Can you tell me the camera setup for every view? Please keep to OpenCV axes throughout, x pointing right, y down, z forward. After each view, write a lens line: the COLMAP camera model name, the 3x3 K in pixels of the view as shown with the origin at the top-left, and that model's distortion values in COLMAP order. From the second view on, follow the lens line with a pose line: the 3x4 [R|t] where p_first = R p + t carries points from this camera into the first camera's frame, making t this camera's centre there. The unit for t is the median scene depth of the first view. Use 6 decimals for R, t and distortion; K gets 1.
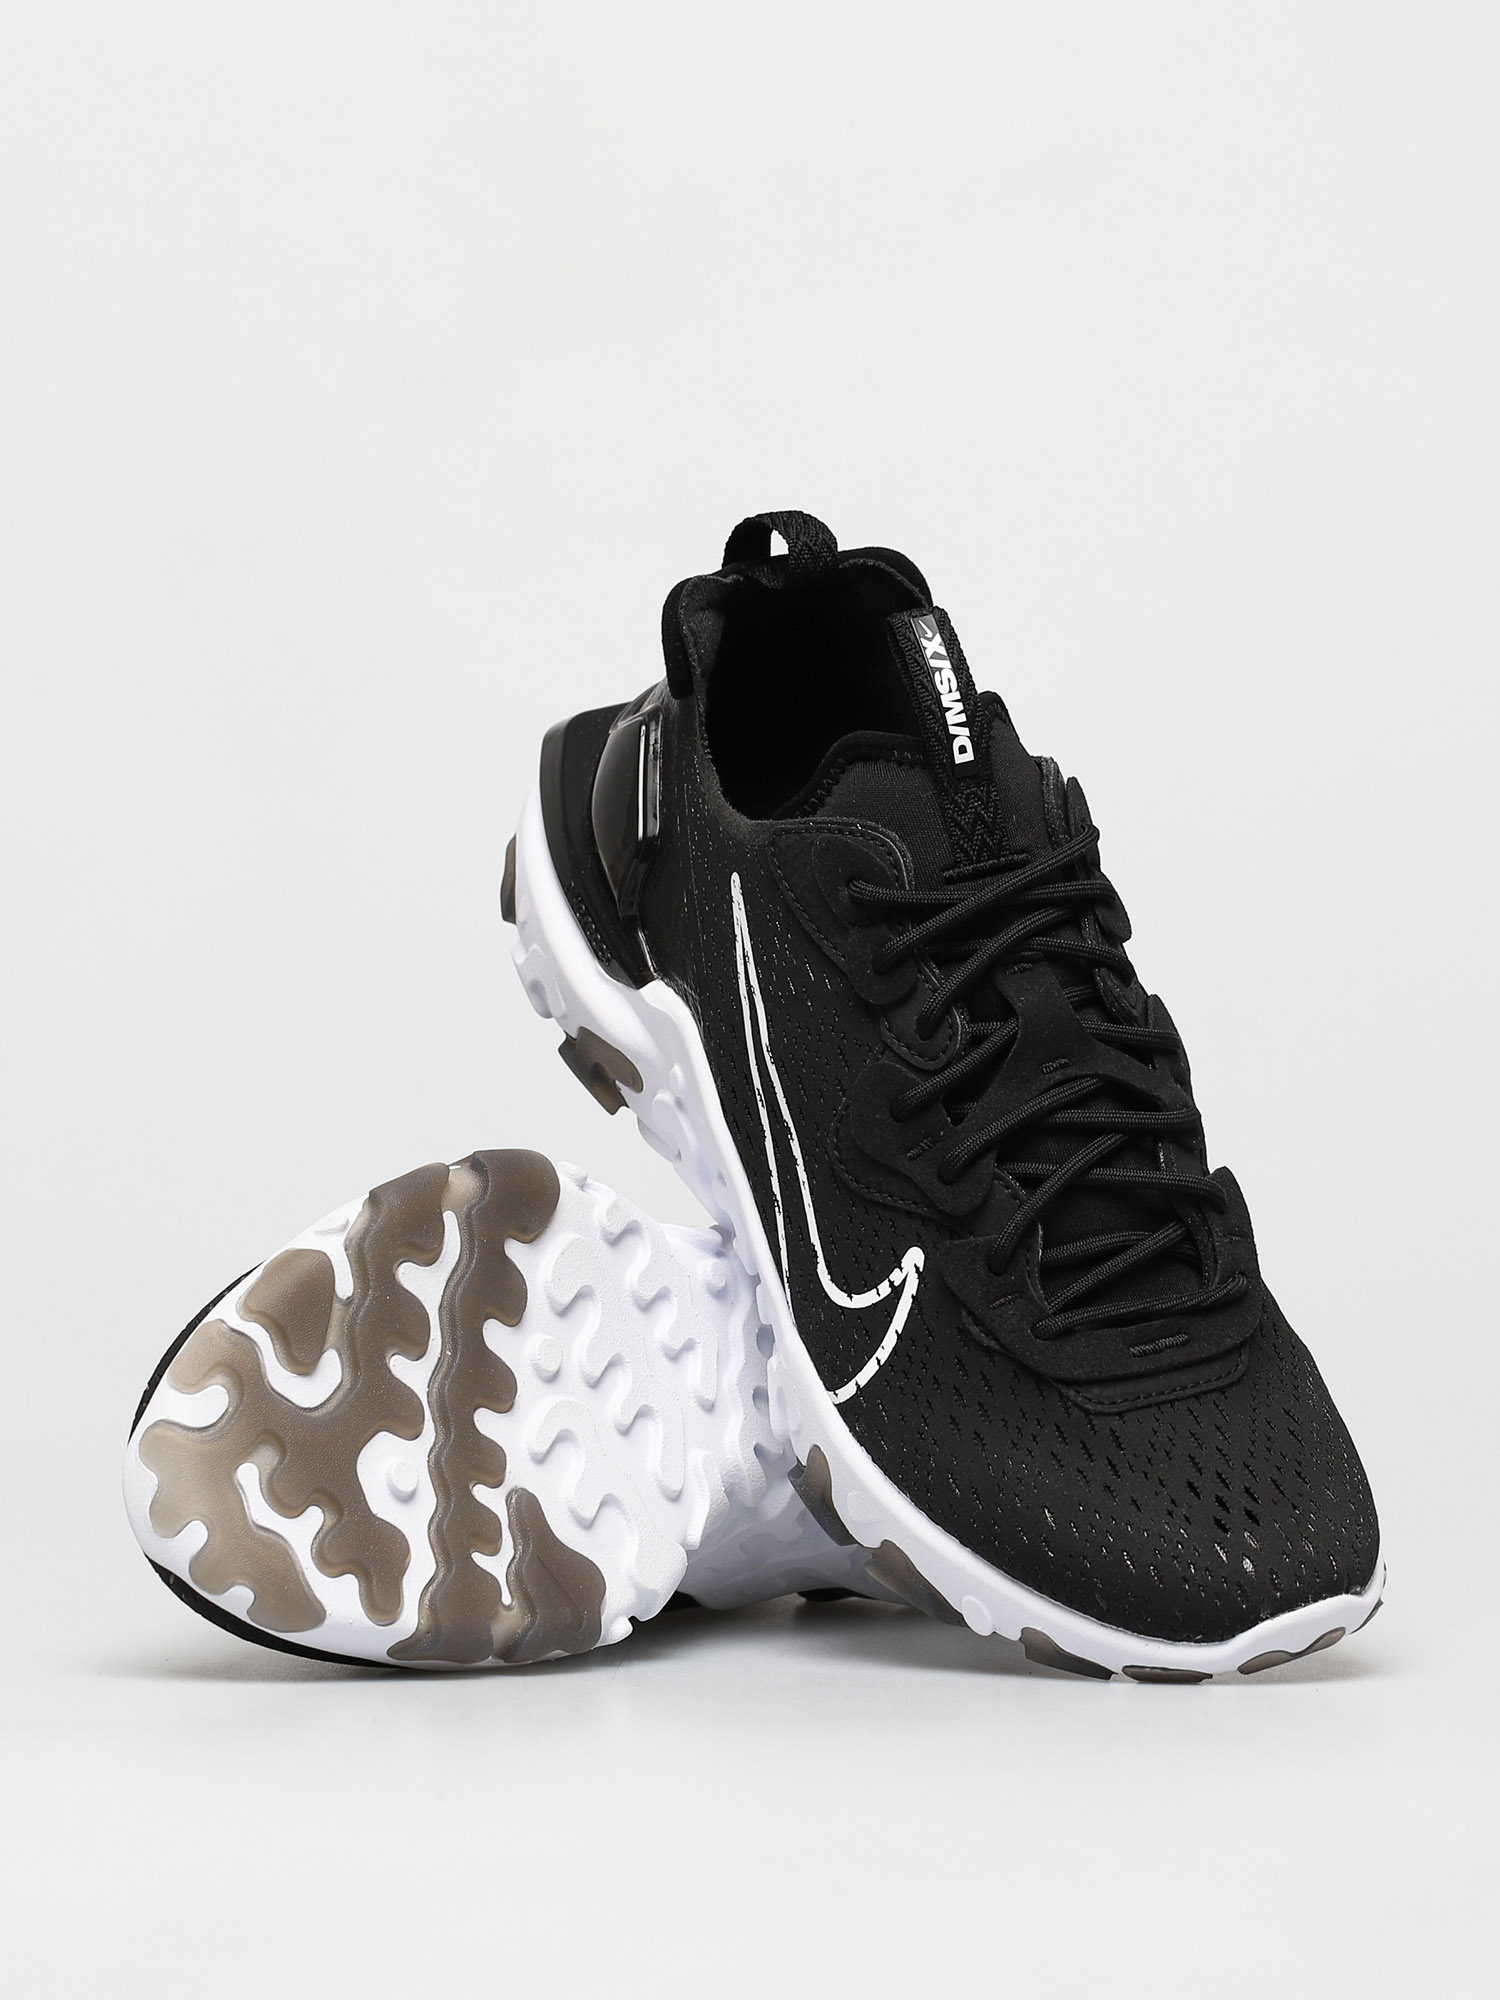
lens RADIAL K [[6224.0, 0, 750.0], [0, 6224.0, 1000.0], [0, 0, 1]] dist [-0.223669, -1.043616]
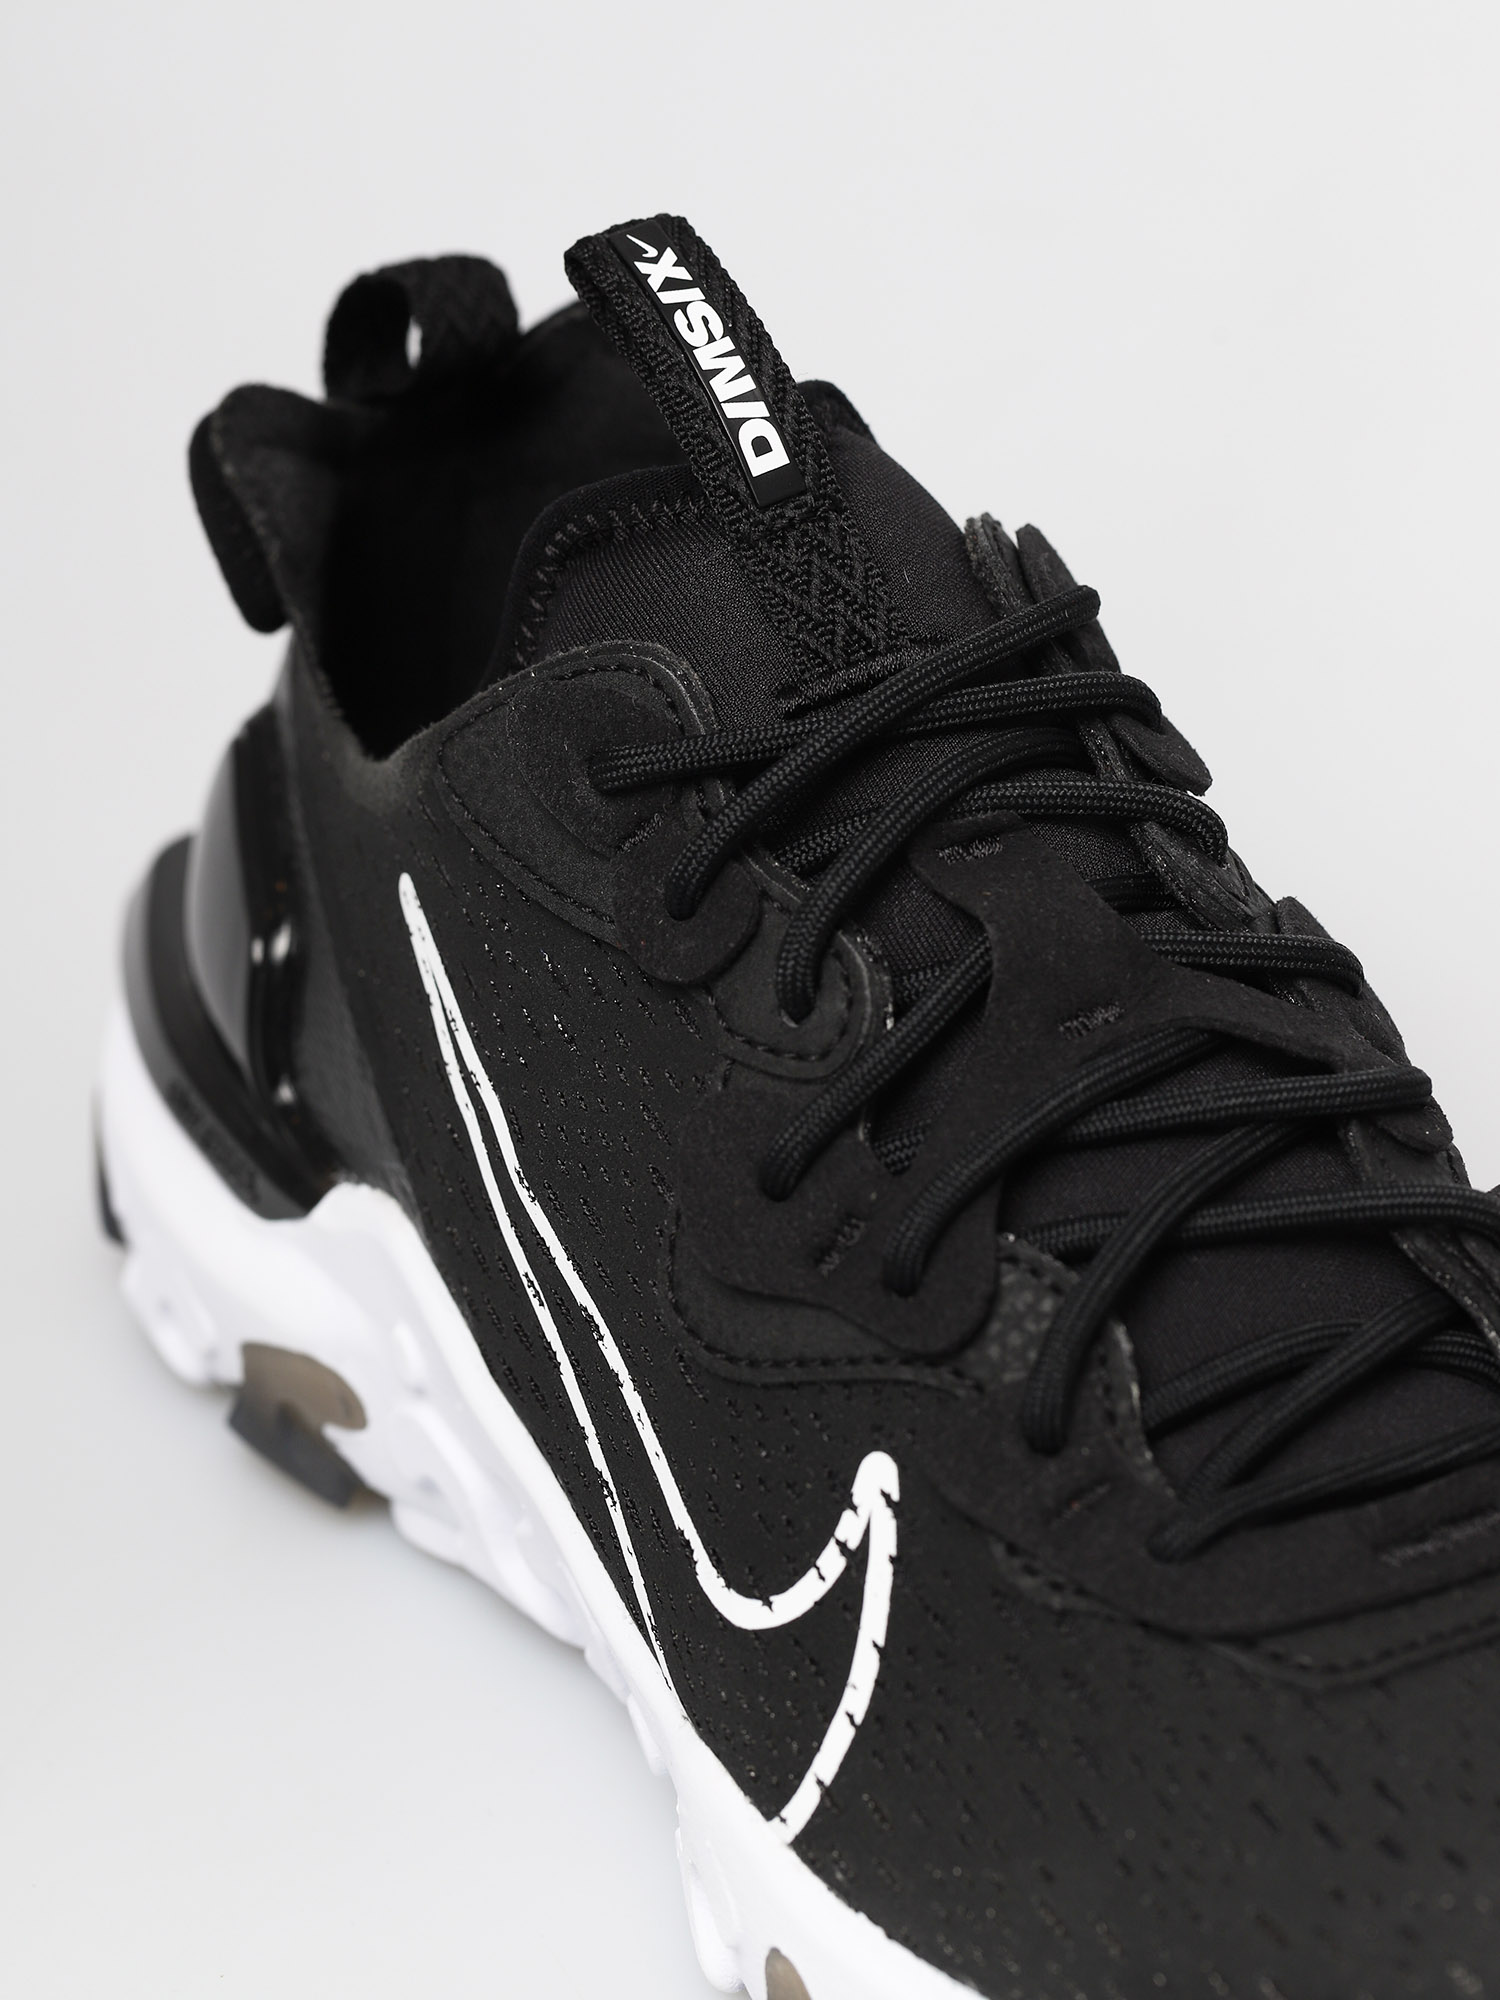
lens RADIAL K [[6224.0, 0, 750.0], [0, 6224.0, 1000.0], [0, 0, 1]] dist [-0.223669, -1.043616]
pose [[0.973988, -0.221744, -0.046649, 0.046218], [0.204347, 0.948497, -0.242066, 0.116417], [0.097923, 0.226237, 0.969138, 0.543877]]
